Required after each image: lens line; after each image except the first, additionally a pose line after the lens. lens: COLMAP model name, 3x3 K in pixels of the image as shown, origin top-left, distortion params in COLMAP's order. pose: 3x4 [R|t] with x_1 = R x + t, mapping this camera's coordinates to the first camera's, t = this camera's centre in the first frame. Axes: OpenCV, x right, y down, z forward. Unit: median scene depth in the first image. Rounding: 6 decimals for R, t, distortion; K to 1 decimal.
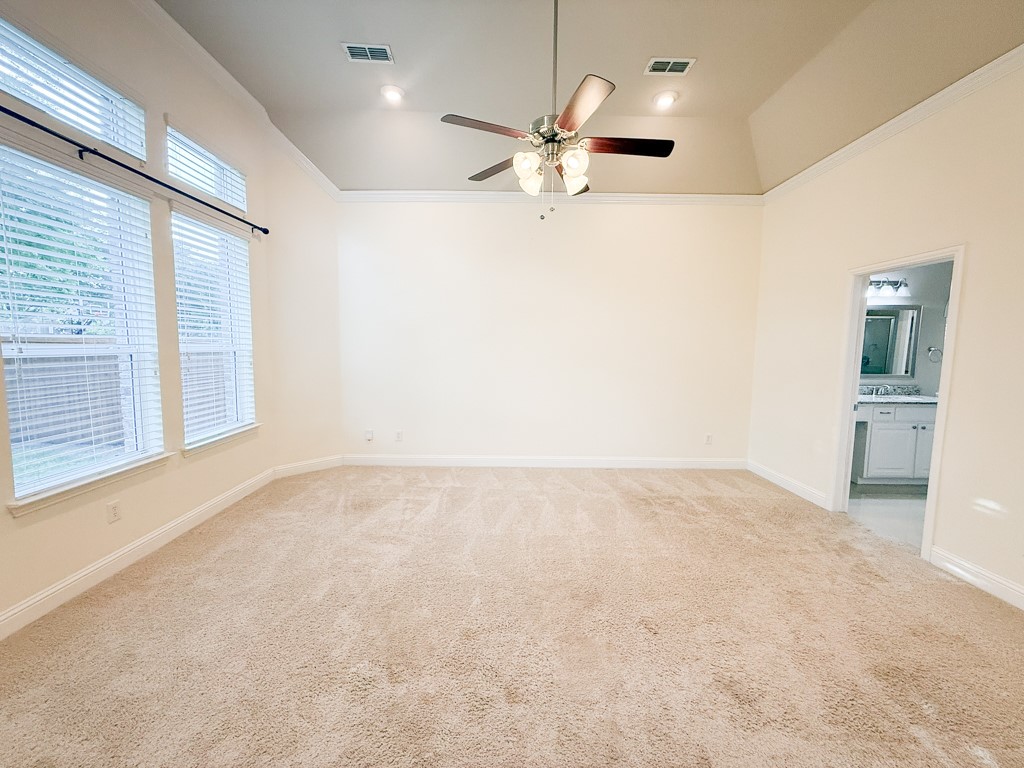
lens RADIAL K [[406.5, 0, 511.3], [0, 406.5, 383.0], [0, 0, 1]] dist [0.001105, -0.000317]
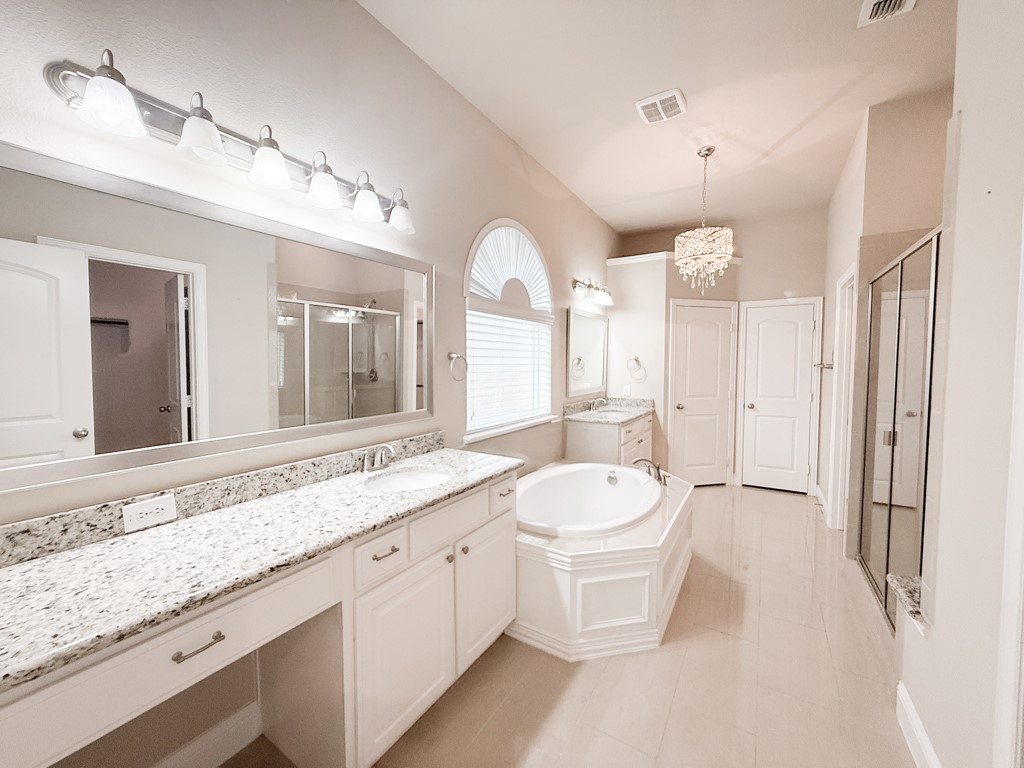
lens RADIAL K [[406.5, 0, 506.8], [0, 406.5, 379.1], [0, 0, 1]] dist [0.001105, -0.000317]
pose [[0.545749, -0.048127, 0.836566, 0.639836], [0.080427, 0.996749, 0.004874, -0.051600], [-0.834080, 0.064623, 0.547845, 0.663459]]
